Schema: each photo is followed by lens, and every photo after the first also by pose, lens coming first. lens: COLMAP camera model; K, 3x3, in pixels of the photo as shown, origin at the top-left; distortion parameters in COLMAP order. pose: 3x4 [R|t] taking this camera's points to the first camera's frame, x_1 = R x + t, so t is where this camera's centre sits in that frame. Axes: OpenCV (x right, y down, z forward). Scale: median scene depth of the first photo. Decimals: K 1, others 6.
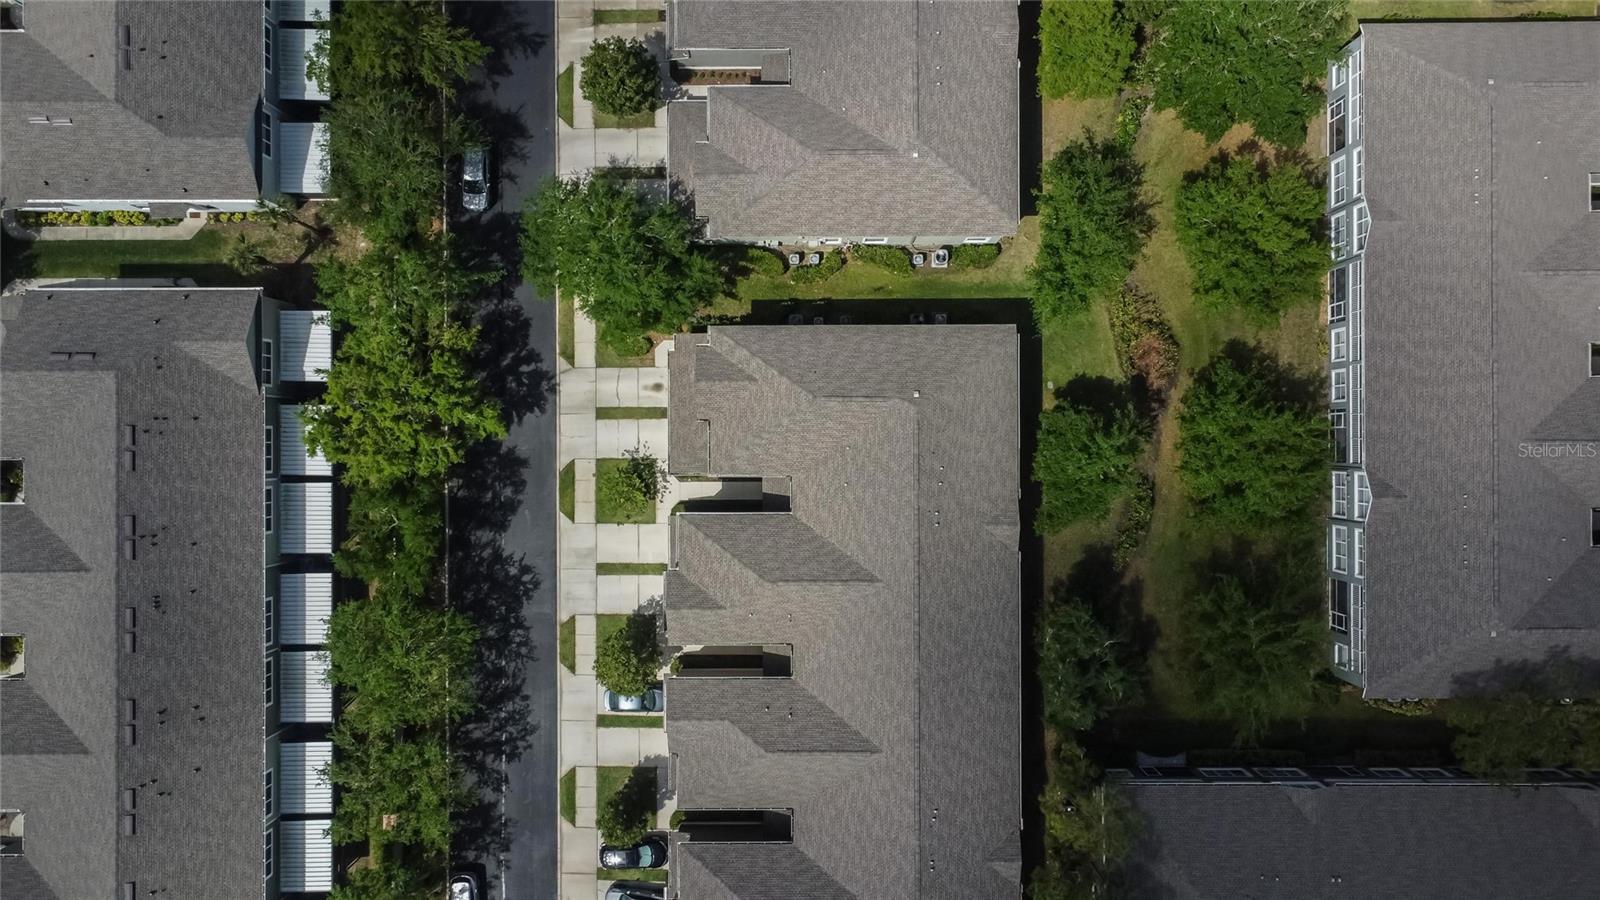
lens RADIAL K [[1223.4, 0, 798.4], [0, 1223.4, 460.4], [0, 0, 1]] dist [0.013286, 0.003999]
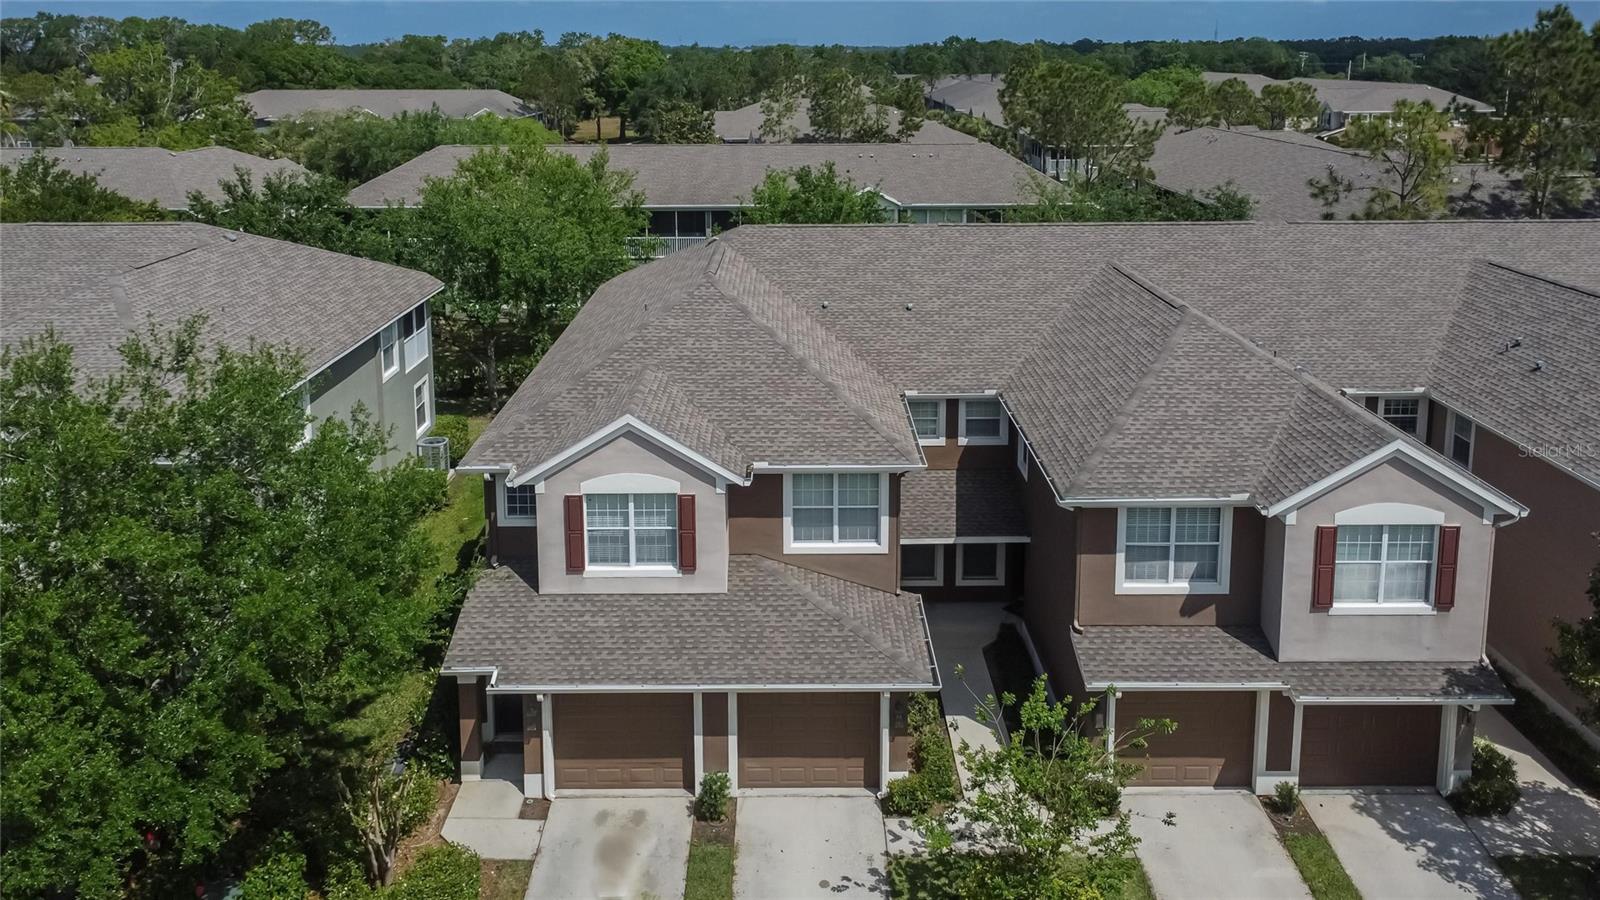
lens RADIAL K [[1223.4, 0, 812.7], [0, 1223.4, 274.6], [0, 0, 1]] dist [0.013286, 0.003999]
pose [[-0.016377, -0.169928, 0.985320, -0.352131], [0.999764, -0.016844, 0.013712, -0.018705], [0.014267, 0.985313, 0.170163, 0.831472]]
